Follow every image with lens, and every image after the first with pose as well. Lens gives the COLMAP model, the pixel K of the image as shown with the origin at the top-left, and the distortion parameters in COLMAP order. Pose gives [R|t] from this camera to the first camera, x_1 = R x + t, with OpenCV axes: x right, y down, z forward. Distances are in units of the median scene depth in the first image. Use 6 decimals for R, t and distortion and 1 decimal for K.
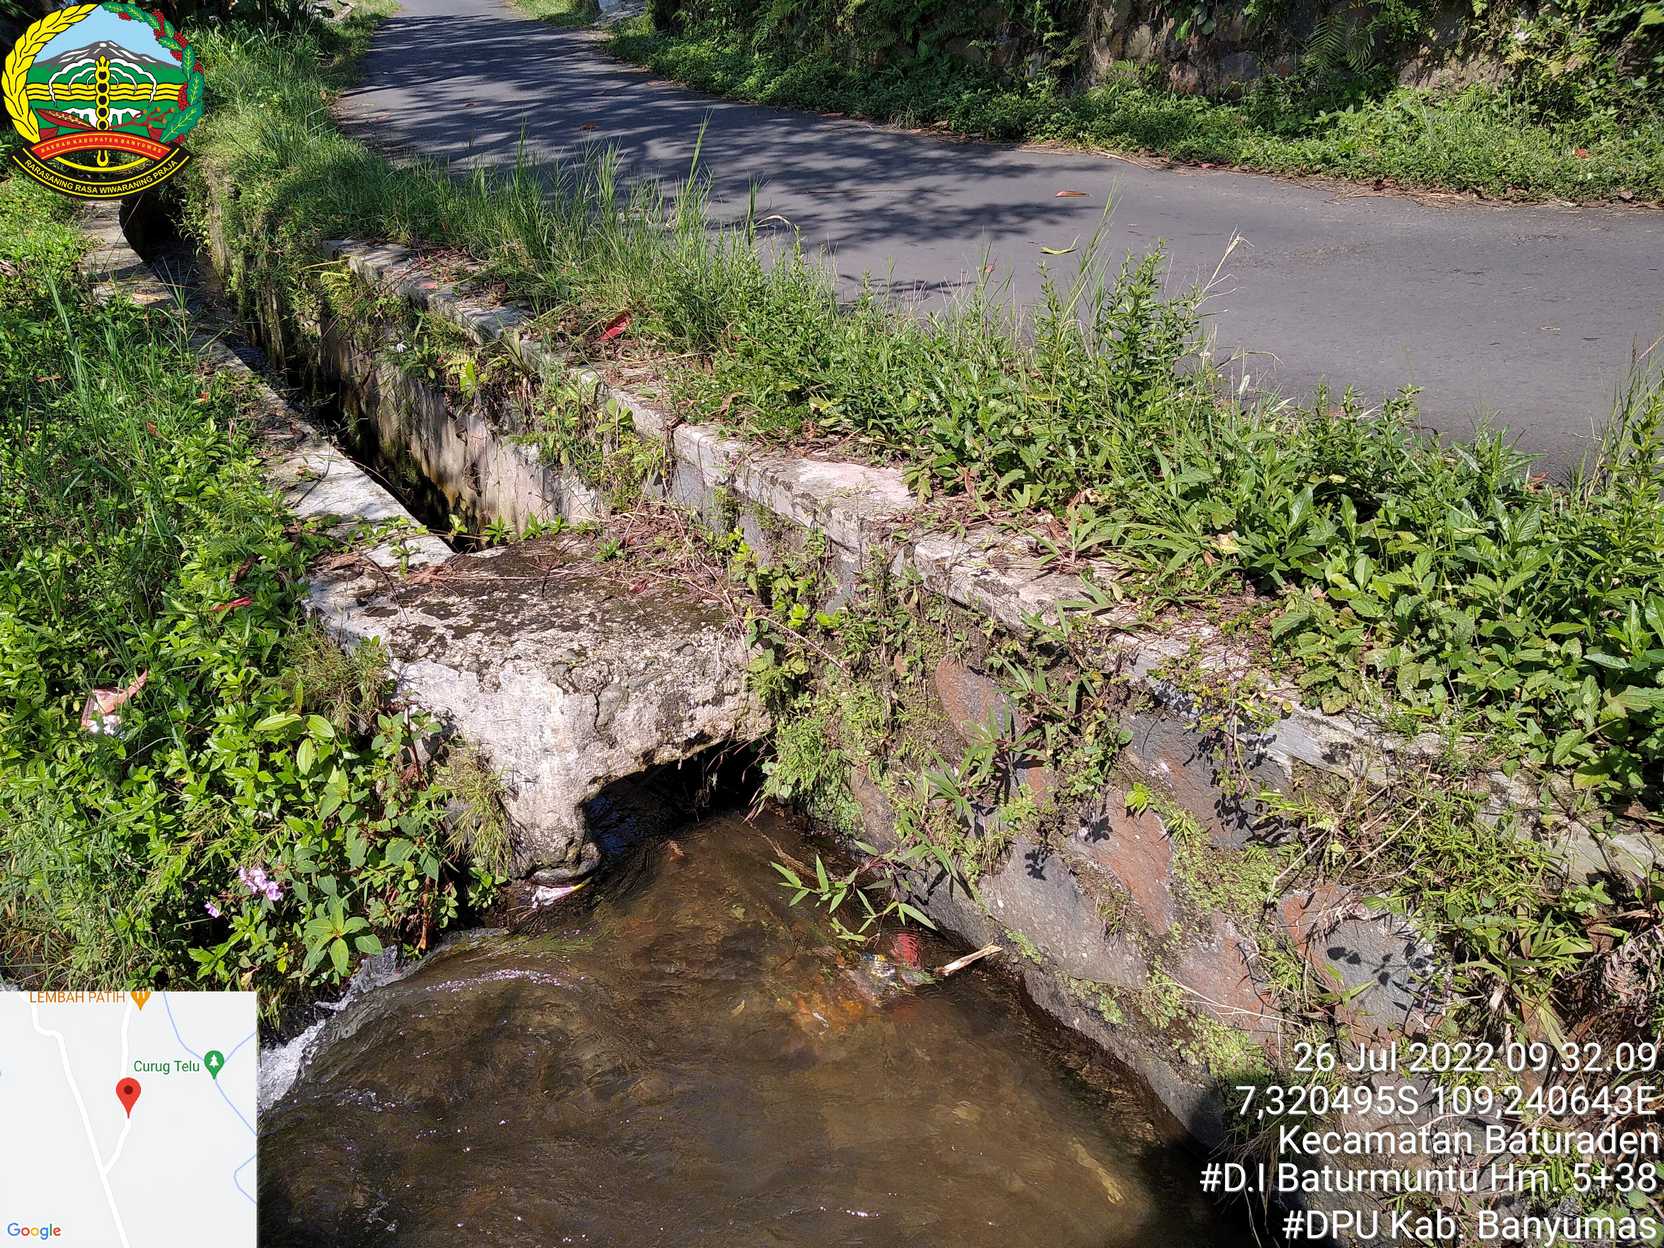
lens RADIAL K [[1377.4, 0, 830.7], [0, 1377.4, 594.4], [0, 0, 1]] dist [0.051618, -0.126894]
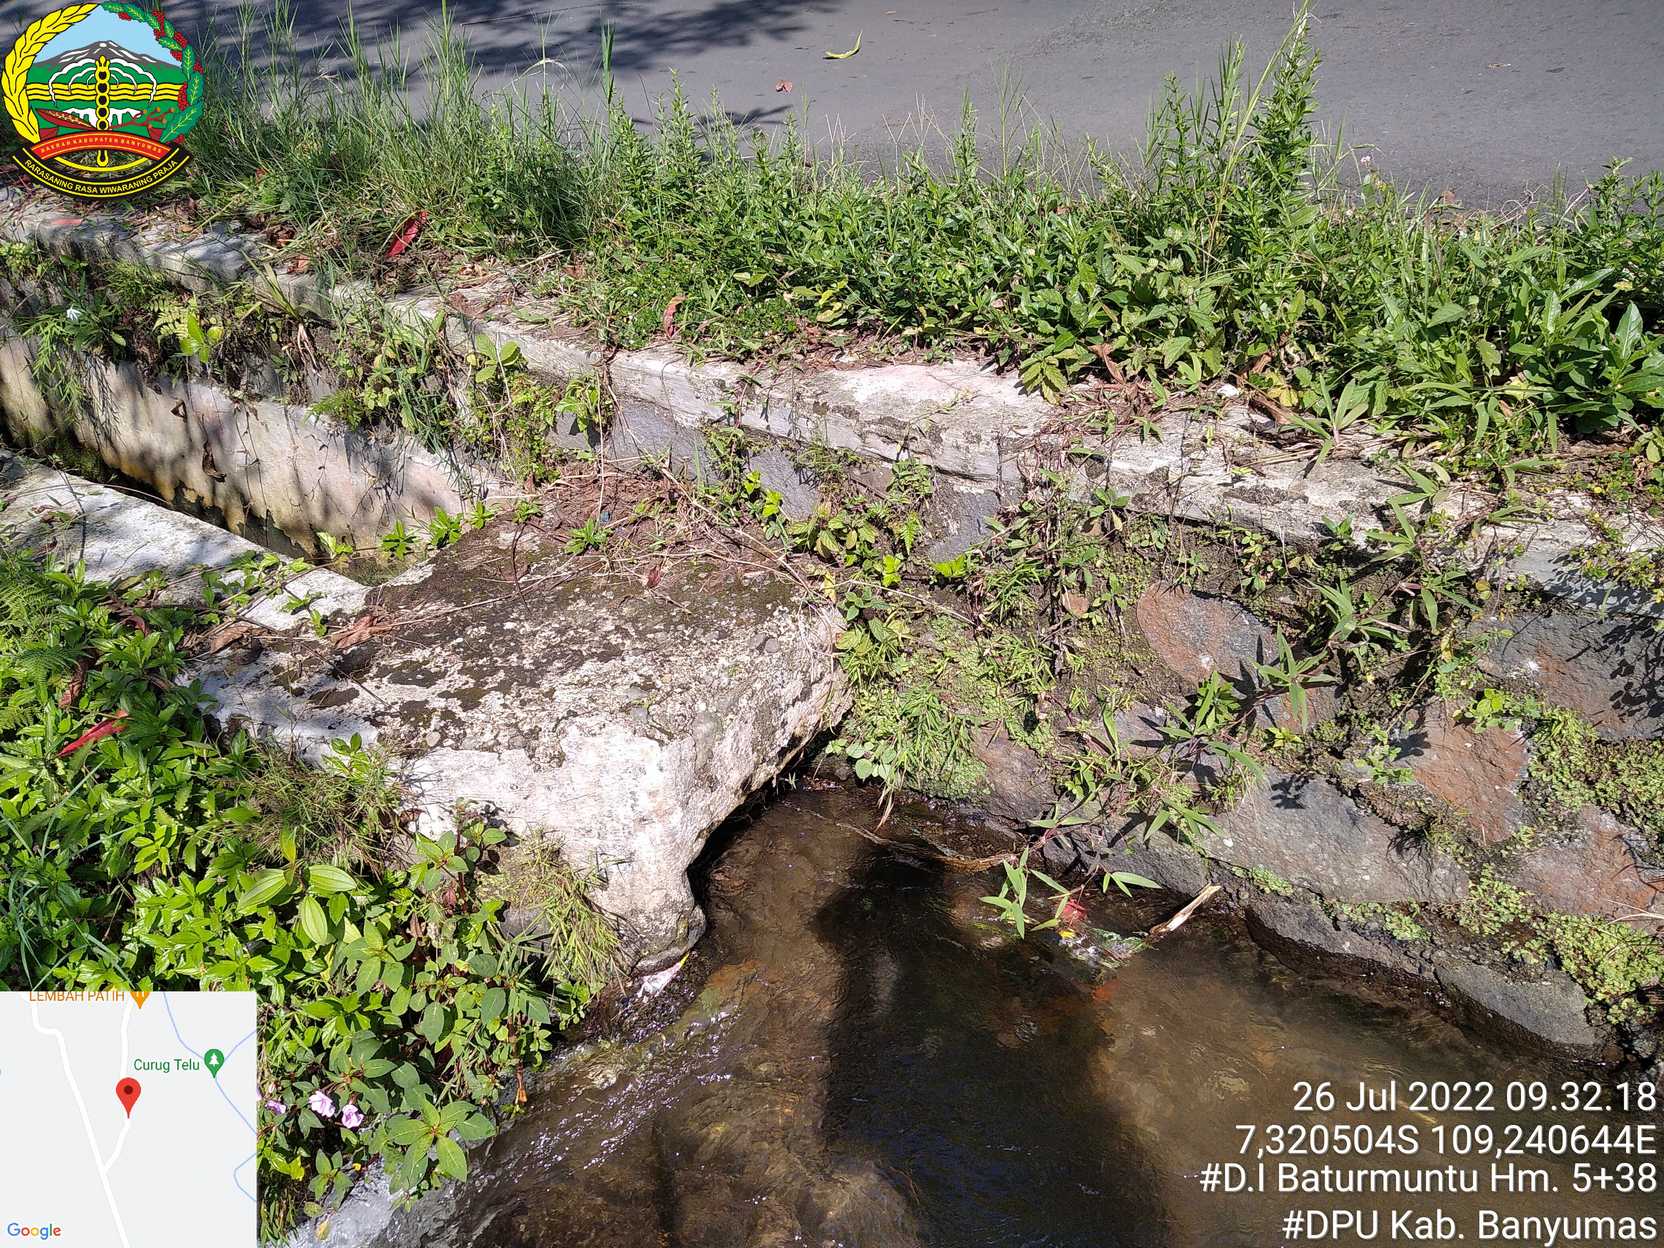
lens RADIAL K [[1377.4, 0, 825.9], [0, 1377.4, 627.0], [0, 0, 1]] dist [0.051618, -0.126894]
pose [[0.929936, -0.251856, 0.267933, -0.277720], [0.208966, 0.961490, 0.178522, -0.101332], [-0.302577, -0.110025, 0.946753, 0.244798]]
